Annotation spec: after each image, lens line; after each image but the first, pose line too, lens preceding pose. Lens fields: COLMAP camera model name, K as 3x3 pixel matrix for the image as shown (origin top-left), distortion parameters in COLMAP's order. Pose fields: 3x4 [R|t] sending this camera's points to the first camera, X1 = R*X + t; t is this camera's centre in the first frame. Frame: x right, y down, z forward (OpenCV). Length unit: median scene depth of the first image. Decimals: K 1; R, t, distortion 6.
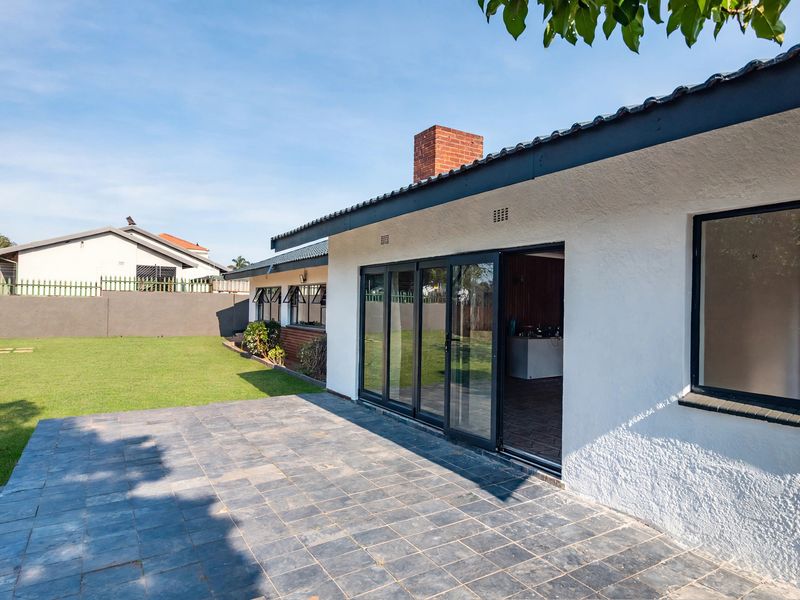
lens RADIAL K [[491.5, 0, 397.7], [0, 491.5, 300.5], [0, 0, 1]] dist [0.013222, -0.001484]
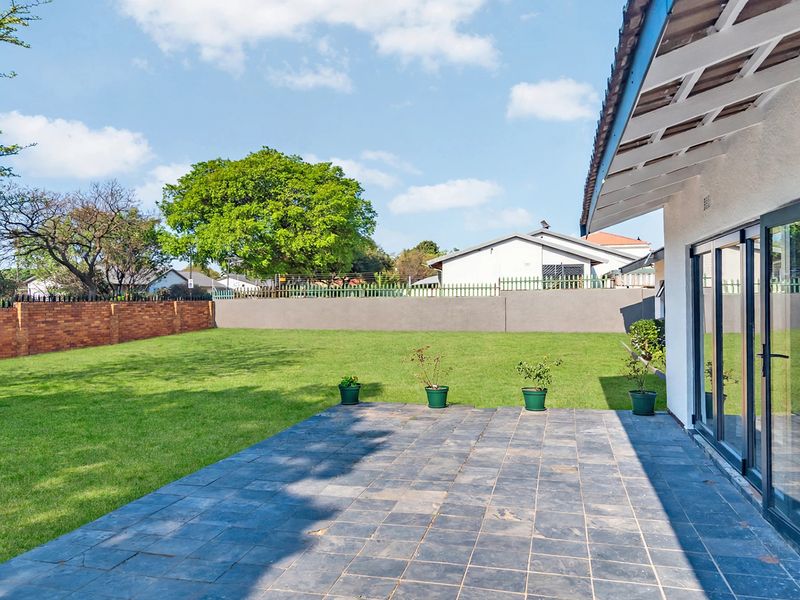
lens RADIAL K [[491.5, 0, 404.2], [0, 491.5, 301.6], [0, 0, 1]] dist [0.013222, -0.001484]
pose [[0.678425, -0.019077, -0.734422, 0.295208], [0.026193, 0.999655, -0.001771, 0.005775], [0.734203, -0.018035, 0.678691, 0.352150]]
